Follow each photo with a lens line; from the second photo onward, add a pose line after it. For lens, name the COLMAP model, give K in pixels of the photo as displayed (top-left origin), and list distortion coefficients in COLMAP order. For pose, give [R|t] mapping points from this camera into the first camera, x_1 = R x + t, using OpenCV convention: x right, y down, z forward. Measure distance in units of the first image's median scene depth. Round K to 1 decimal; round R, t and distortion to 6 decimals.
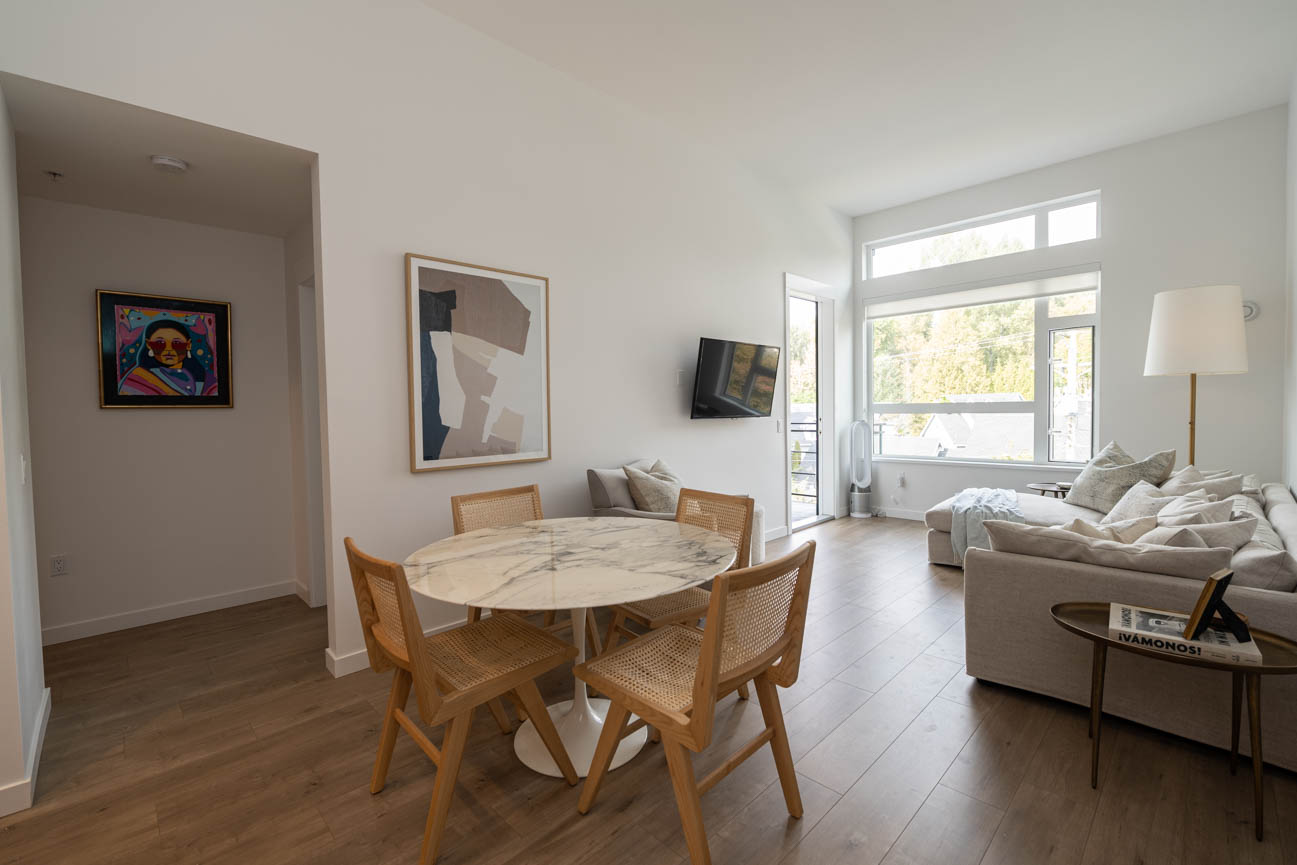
lens RADIAL K [[559.1, 0, 648.0], [0, 559.1, 428.3], [0, 0, 1]] dist [0.000412, 0.000072]
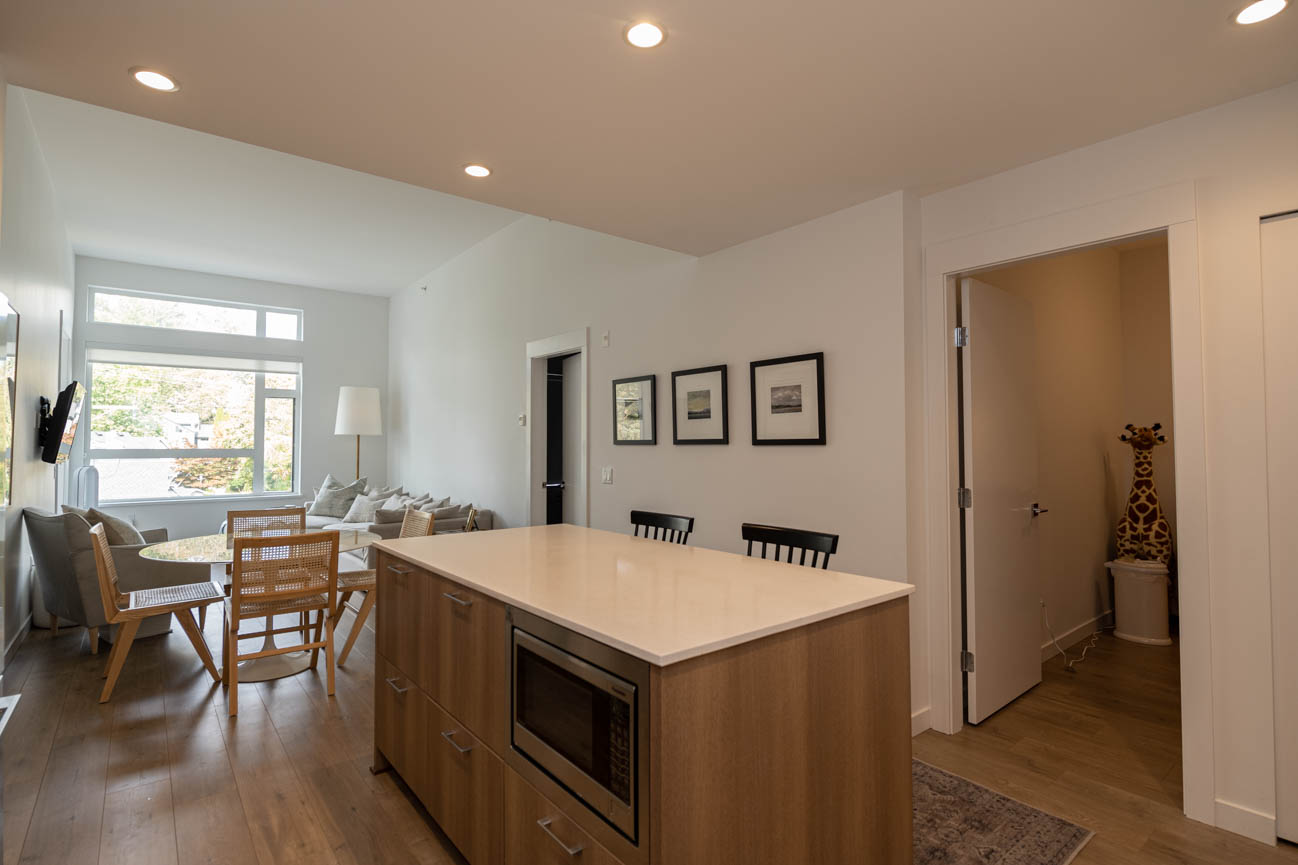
lens RADIAL K [[634.0, 0, 647.9], [0, 634.0, 429.8], [0, 0, 1]] dist [-0.000561, -0.000072]
pose [[0.098652, 0.037845, 0.994402, -1.149319], [0.035882, 0.998492, -0.041560, 0.005960], [-0.994475, 0.039781, 0.097145, -0.132608]]
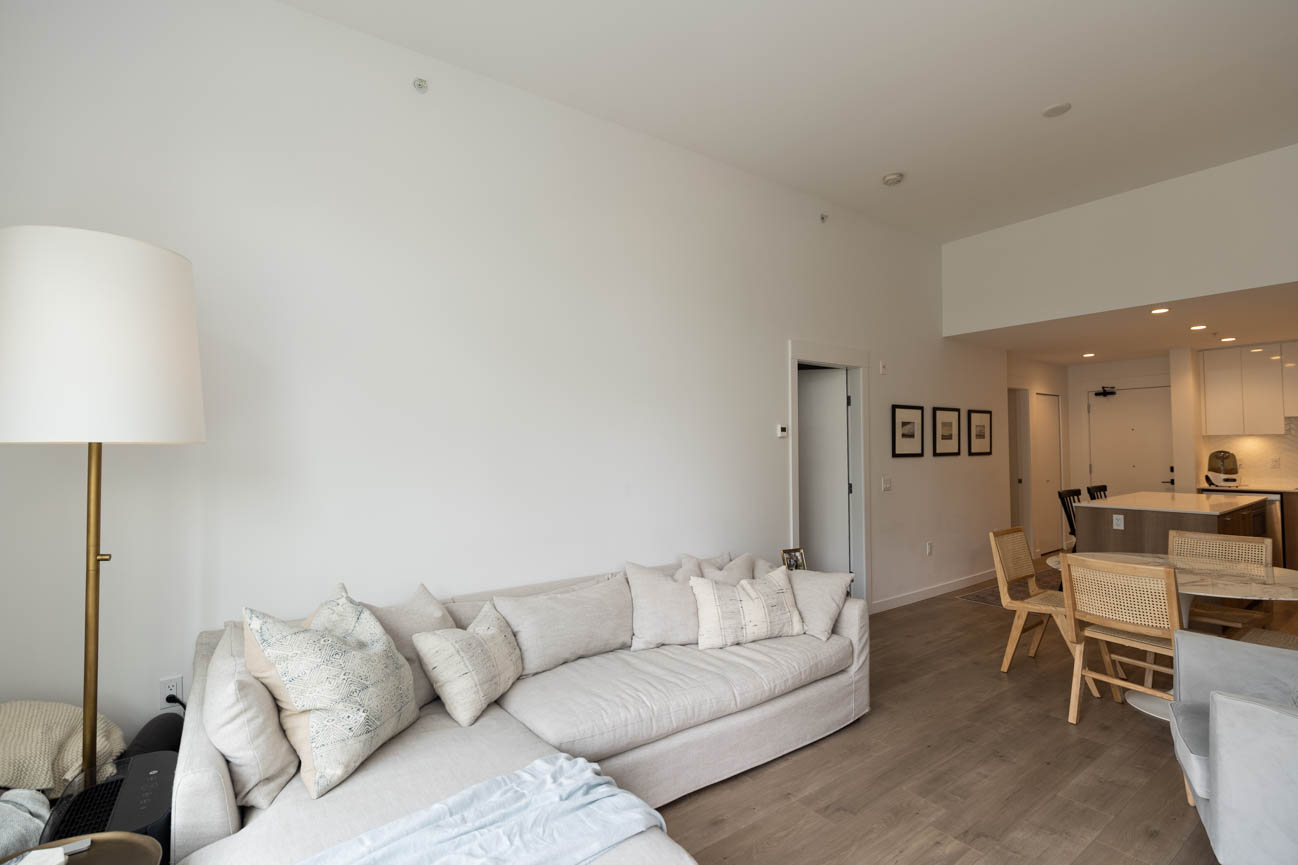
lens RADIAL K [[588.0, 0, 651.2], [0, 588.0, 434.2], [0, 0, 1]] dist [-0.003437, -0.000385]
pose [[-0.989049, 0.030452, 0.144408, 0.632919], [0.031926, 0.999459, 0.007896, -0.116796], [-0.144090, 0.012420, -0.989487, 1.714807]]
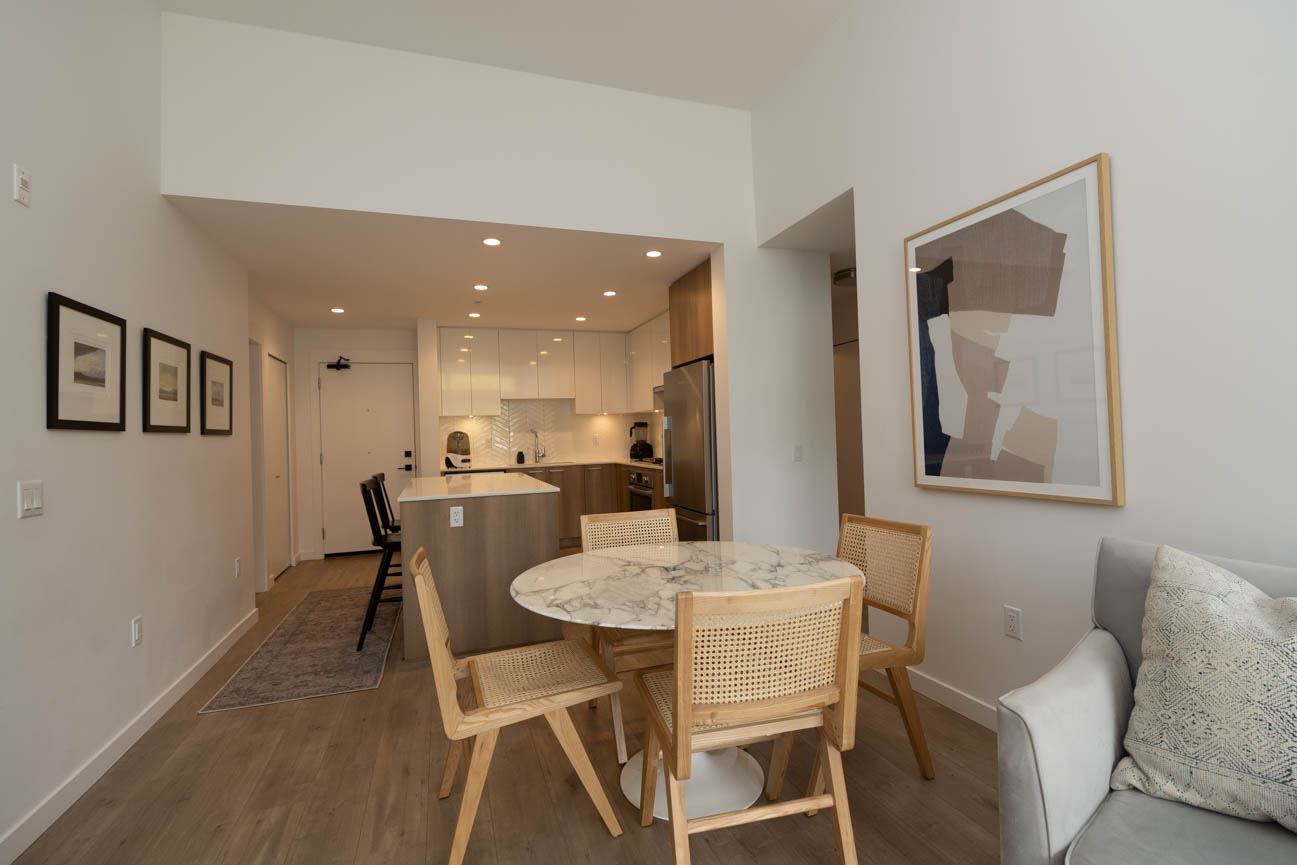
lens RADIAL K [[587.5, 0, 652.5], [0, 587.5, 426.7], [0, 0, 1]] dist [-0.003437, -0.000385]
pose [[-0.411586, 0.018008, -0.911193, 0.519554], [0.007578, 0.999838, 0.016337, -0.029326], [0.911339, -0.000181, -0.411656, 0.893145]]
